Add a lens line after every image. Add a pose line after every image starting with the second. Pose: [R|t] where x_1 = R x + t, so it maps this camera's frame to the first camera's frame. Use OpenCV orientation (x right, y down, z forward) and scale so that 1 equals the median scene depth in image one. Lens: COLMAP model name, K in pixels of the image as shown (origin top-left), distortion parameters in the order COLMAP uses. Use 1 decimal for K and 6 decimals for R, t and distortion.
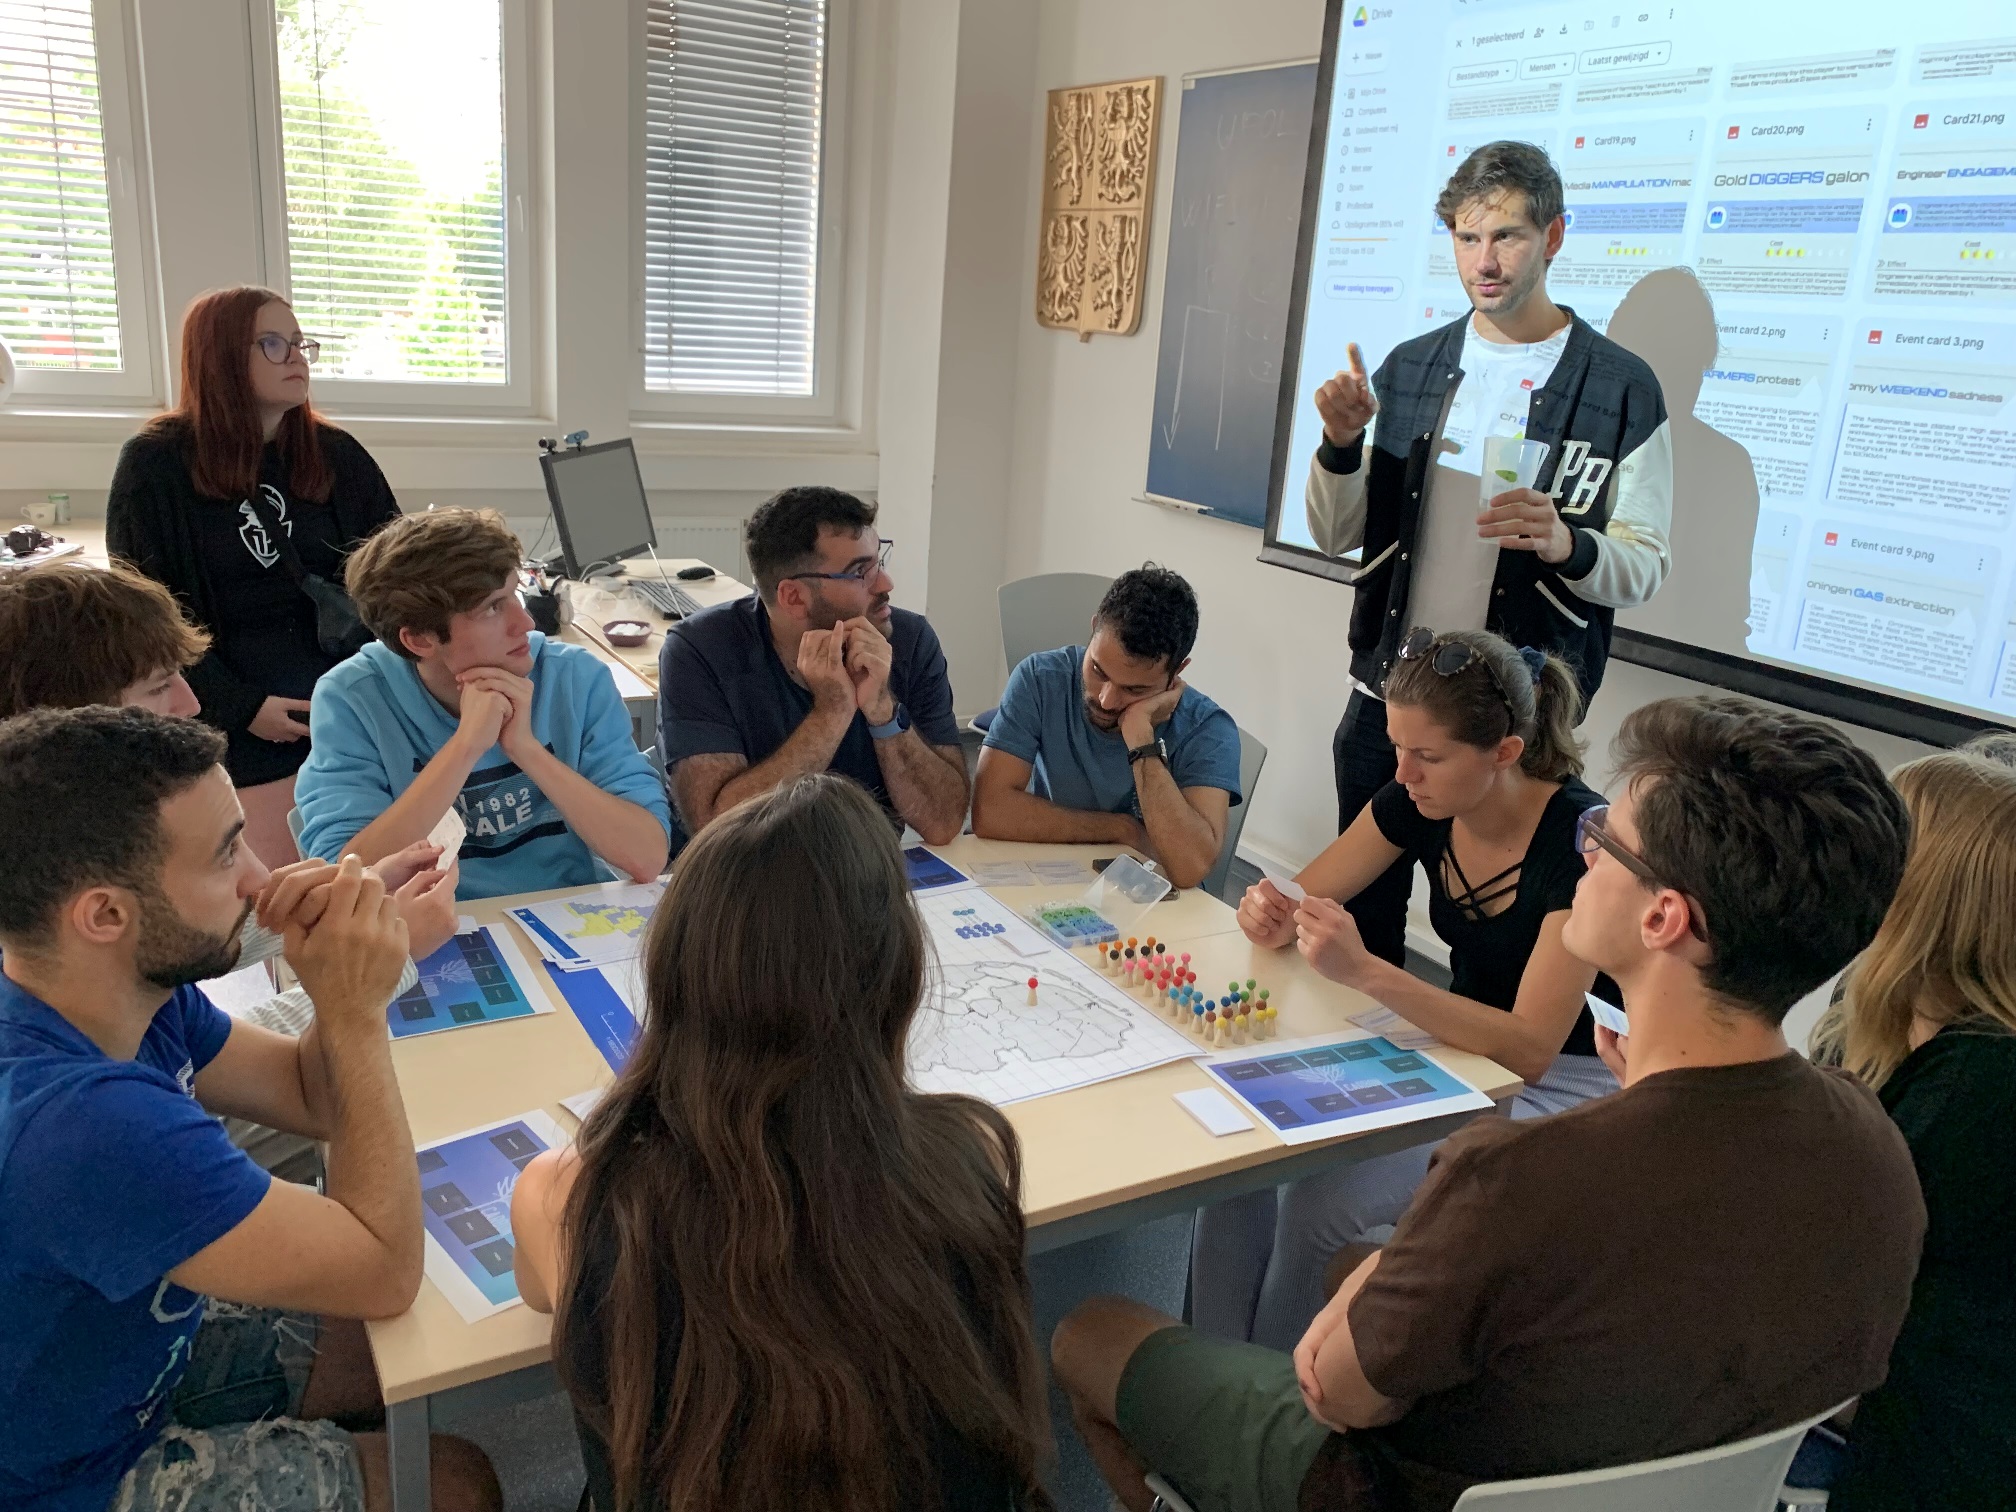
lens RADIAL K [[1535.3, 0, 1008.0], [0, 1535.3, 756.0], [0, 0, 1]] dist [0.026340, 0.003868]
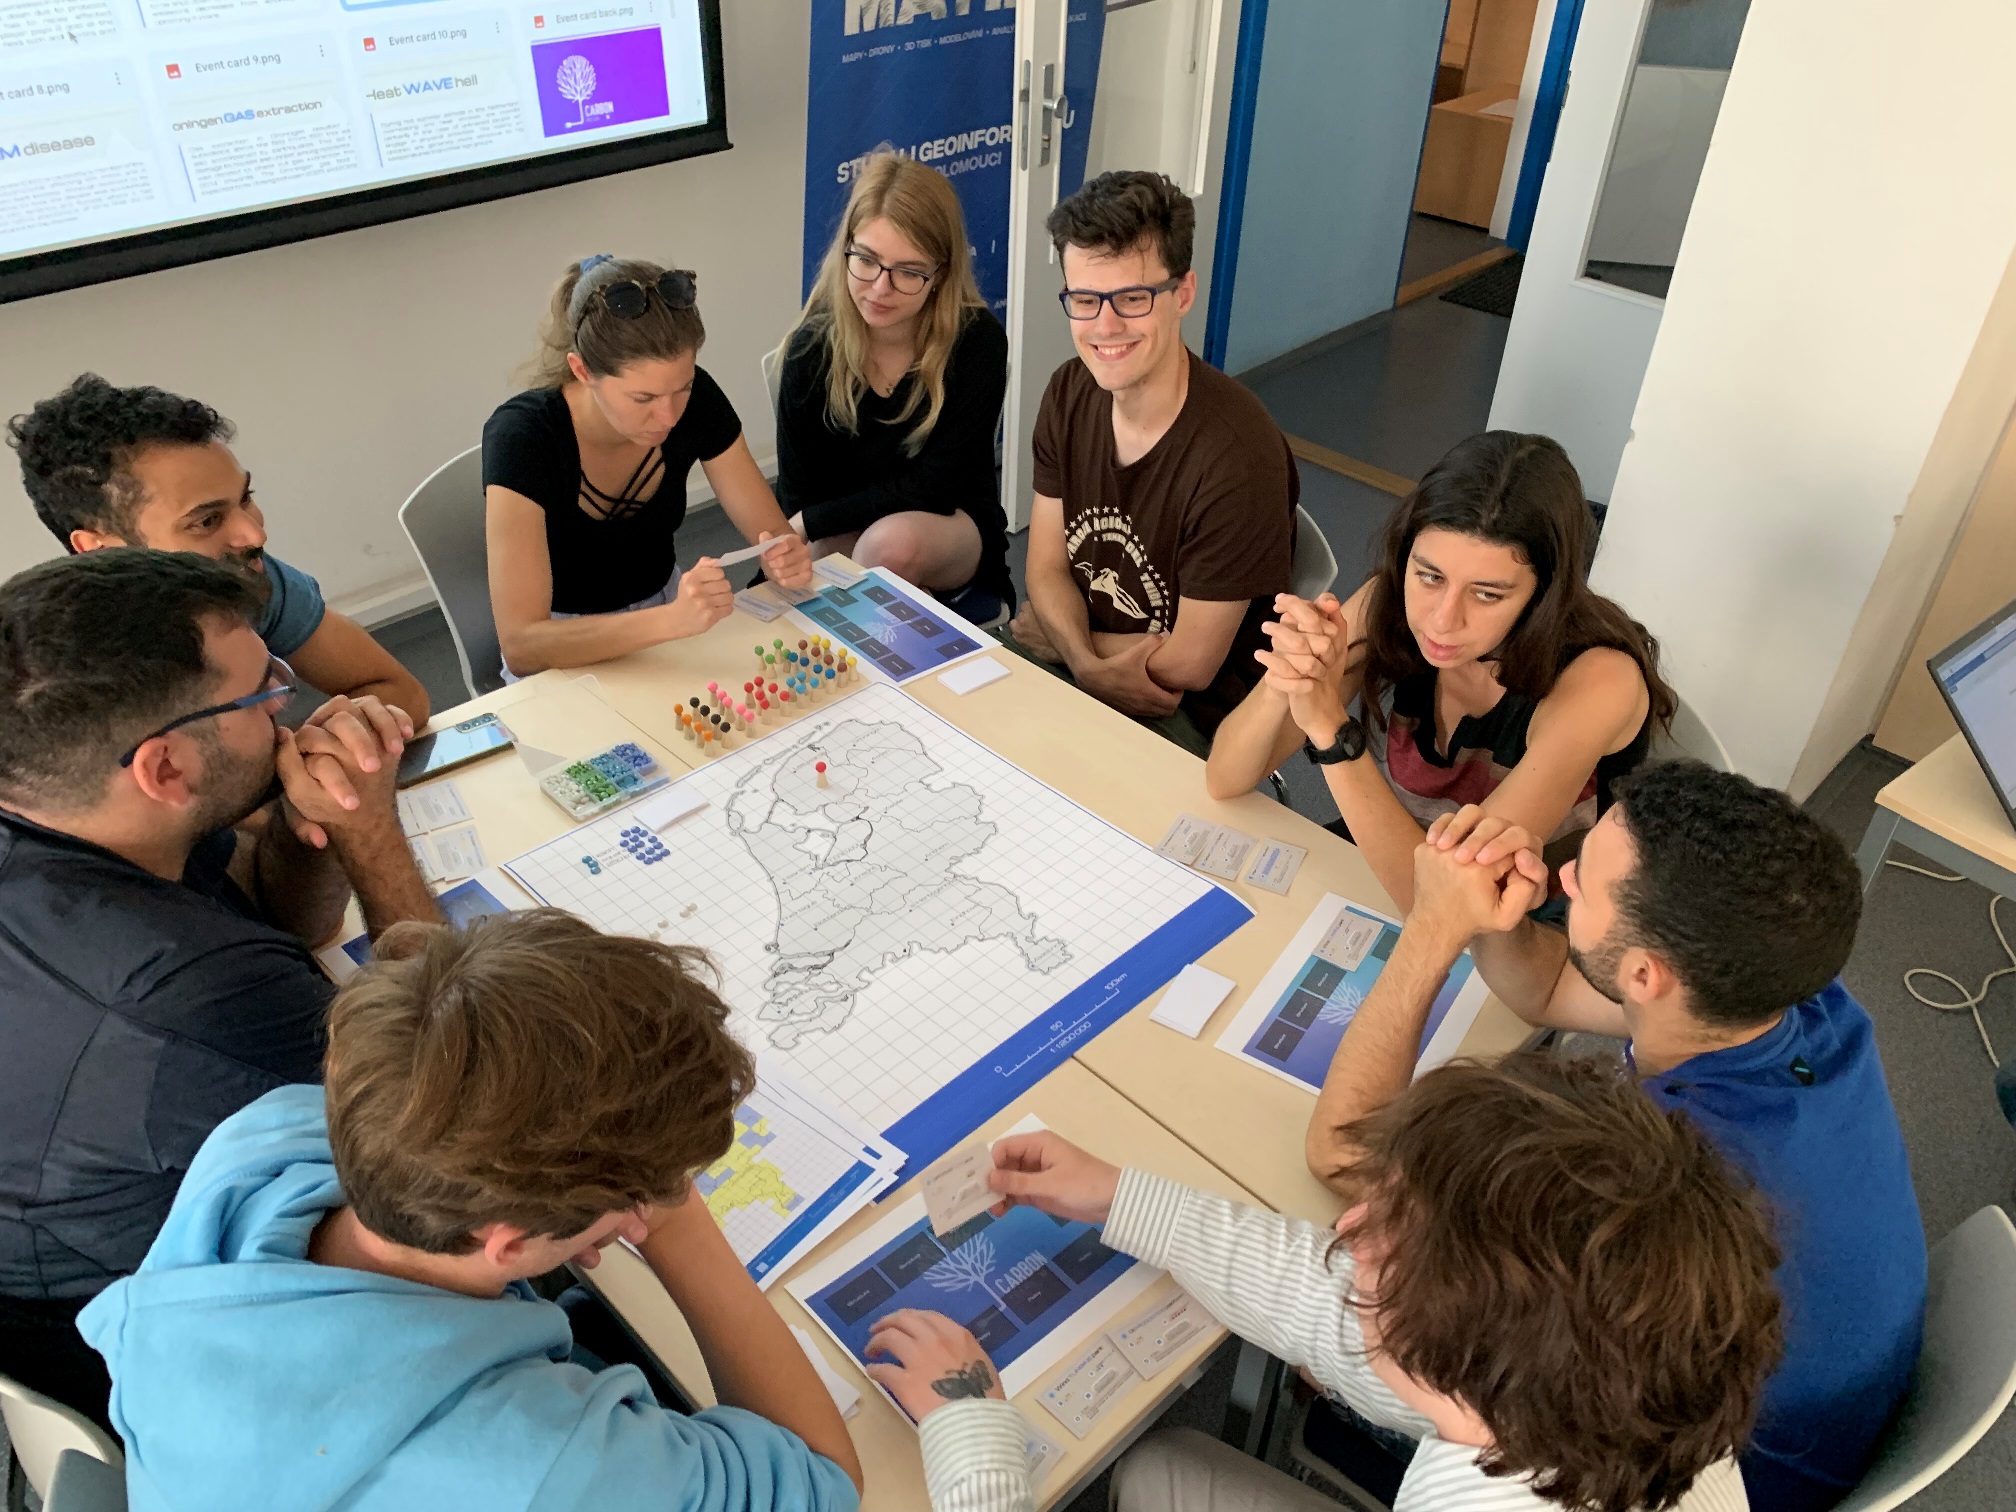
lens RADIAL K [[1535.3, 0, 1008.0], [0, 1535.3, 756.0], [0, 0, 1]] dist [0.026340, 0.003868]
pose [[-0.251929, -0.637518, 0.728081, -0.603796], [0.233404, 0.690111, 0.685033, -0.419240], [-0.939178, 0.342516, -0.025060, 0.754133]]
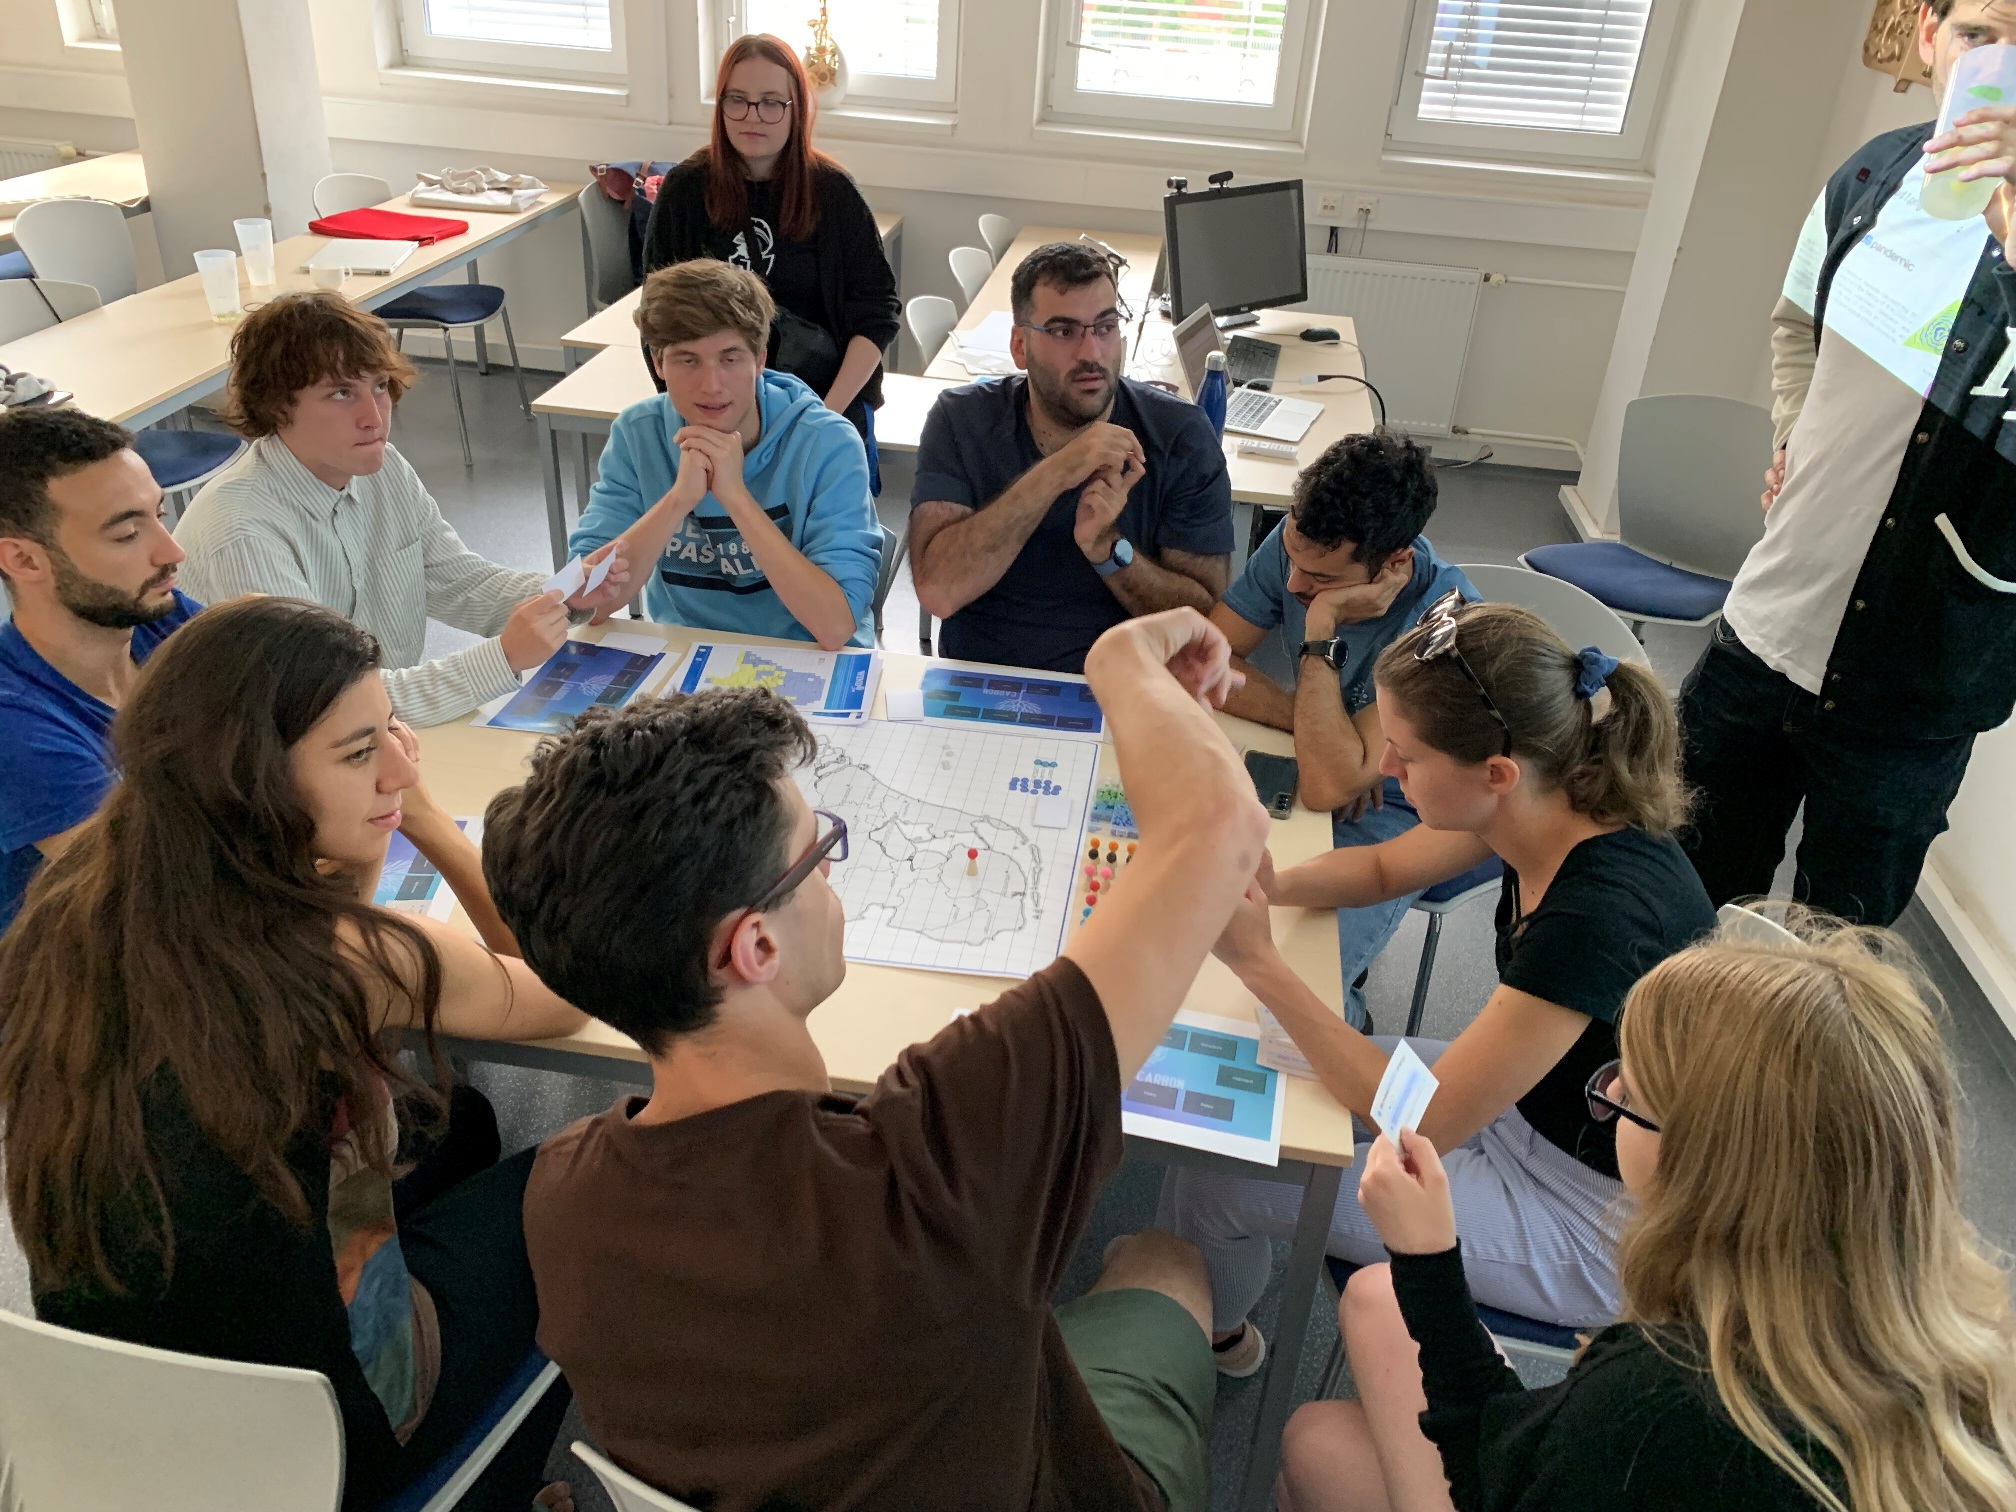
lens RADIAL K [[1535.3, 0, 1008.0], [0, 1535.3, 756.0], [0, 0, 1]] dist [0.026340, 0.003868]
pose [[0.790015, 0.291544, -0.539332, 0.449087], [-0.187042, 0.952372, 0.240840, -0.125365], [0.583860, -0.089389, 0.806919, 0.187997]]
